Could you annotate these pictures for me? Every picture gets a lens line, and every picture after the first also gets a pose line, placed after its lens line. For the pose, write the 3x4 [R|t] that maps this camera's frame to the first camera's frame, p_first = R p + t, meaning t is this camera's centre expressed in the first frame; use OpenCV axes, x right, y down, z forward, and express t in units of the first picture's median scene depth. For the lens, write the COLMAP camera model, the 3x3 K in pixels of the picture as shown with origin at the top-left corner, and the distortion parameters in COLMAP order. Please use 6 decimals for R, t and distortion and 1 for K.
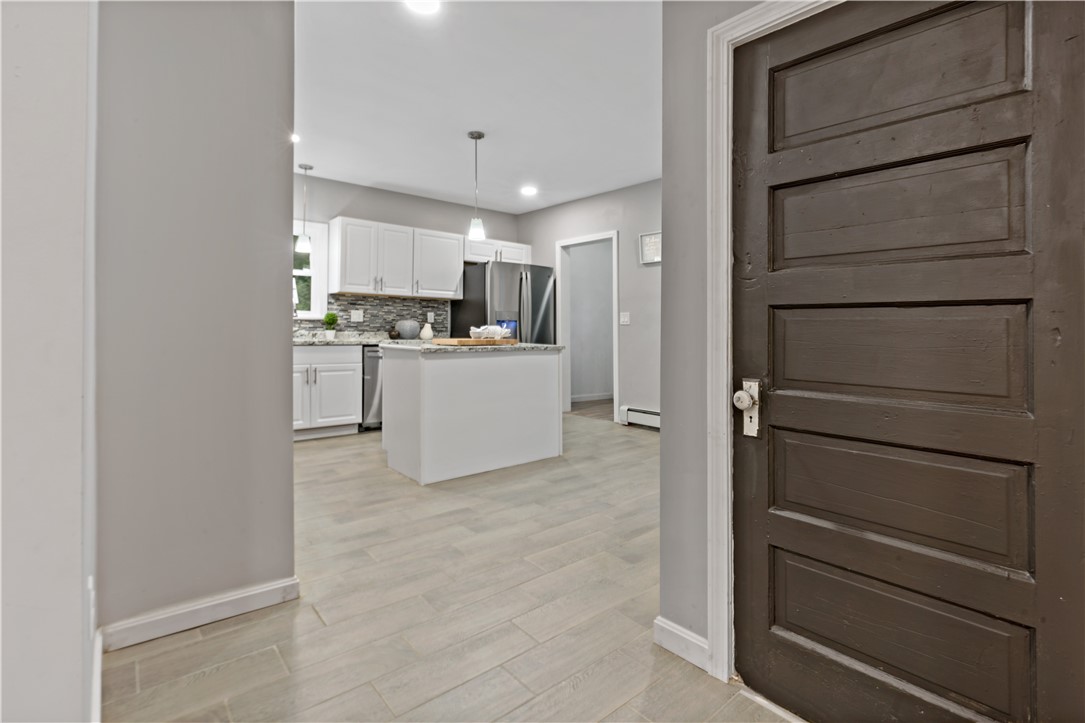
lens RADIAL K [[503.8, 0, 511.0], [0, 503.8, 331.9], [0, 0, 1]] dist [-0.011257, 0.003494]
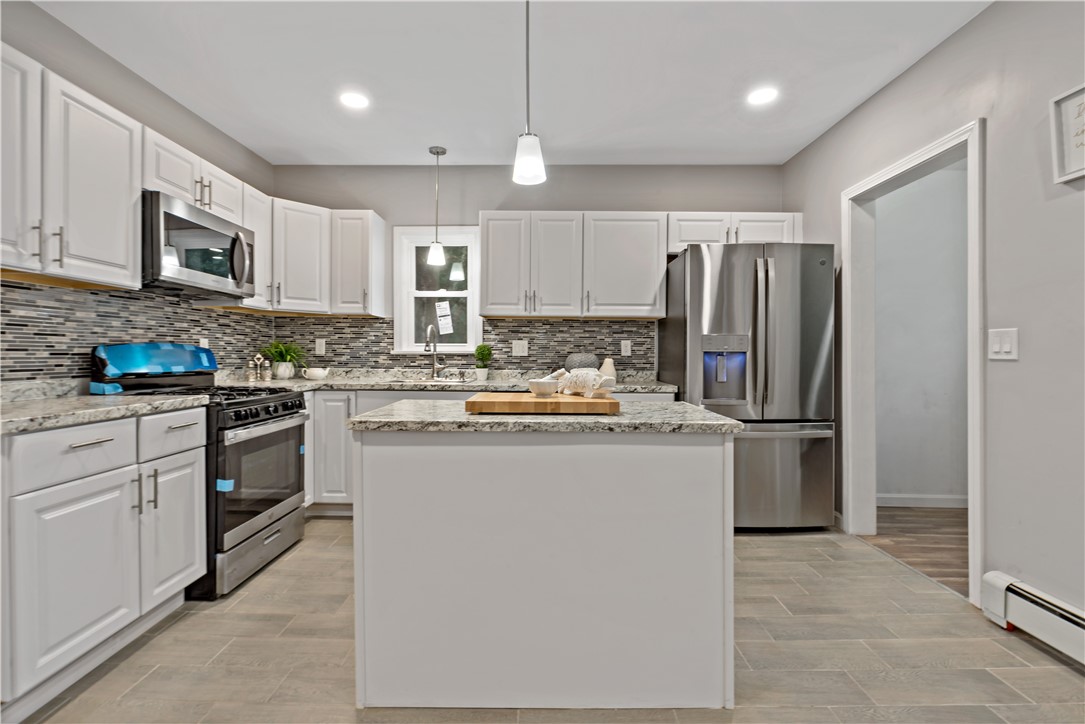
lens RADIAL K [[503.8, 0, 551.6], [0, 503.8, 363.5], [0, 0, 1]] dist [-0.011257, 0.003494]
pose [[0.798673, 0.001501, -0.601763, 0.172867], [0.004609, 0.999952, 0.008612, -0.016481], [0.601747, -0.009652, 0.798628, 0.474118]]
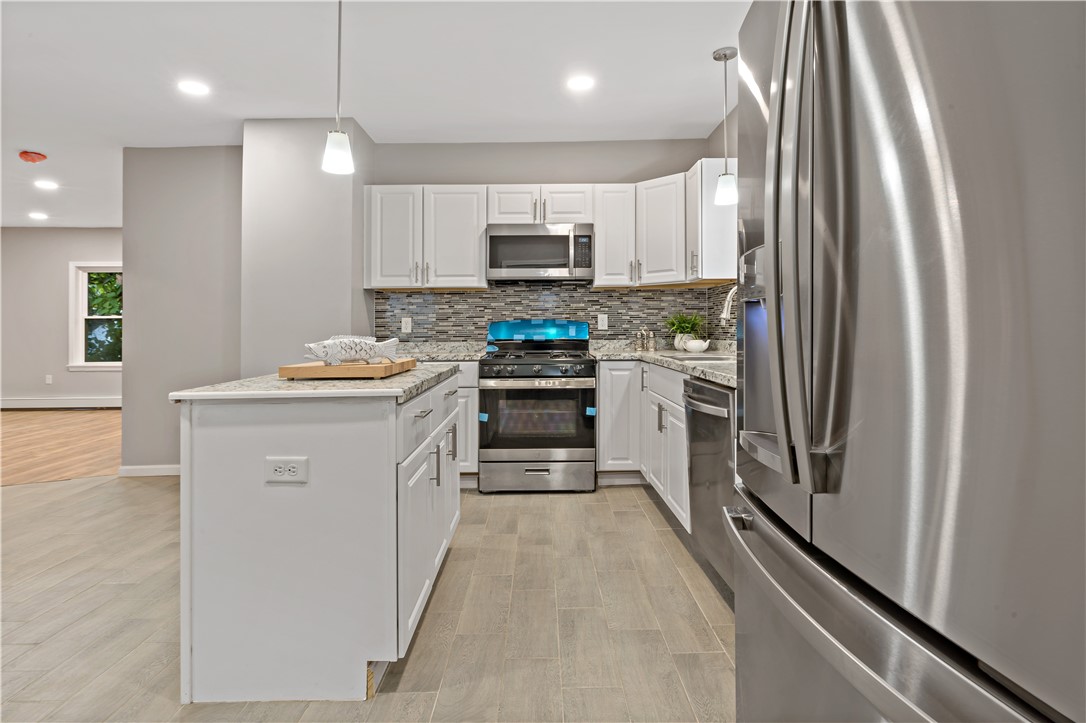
lens RADIAL K [[585.0, 0, 545.4], [0, 585.0, 325.9], [0, 0, 1]] dist [-0.000695, 0.001236]
pose [[-0.590065, -0.015187, -0.807213, 0.249089], [-0.001299, 0.999840, -0.017862, -0.008924], [0.807355, -0.009491, -0.589990, 1.265686]]
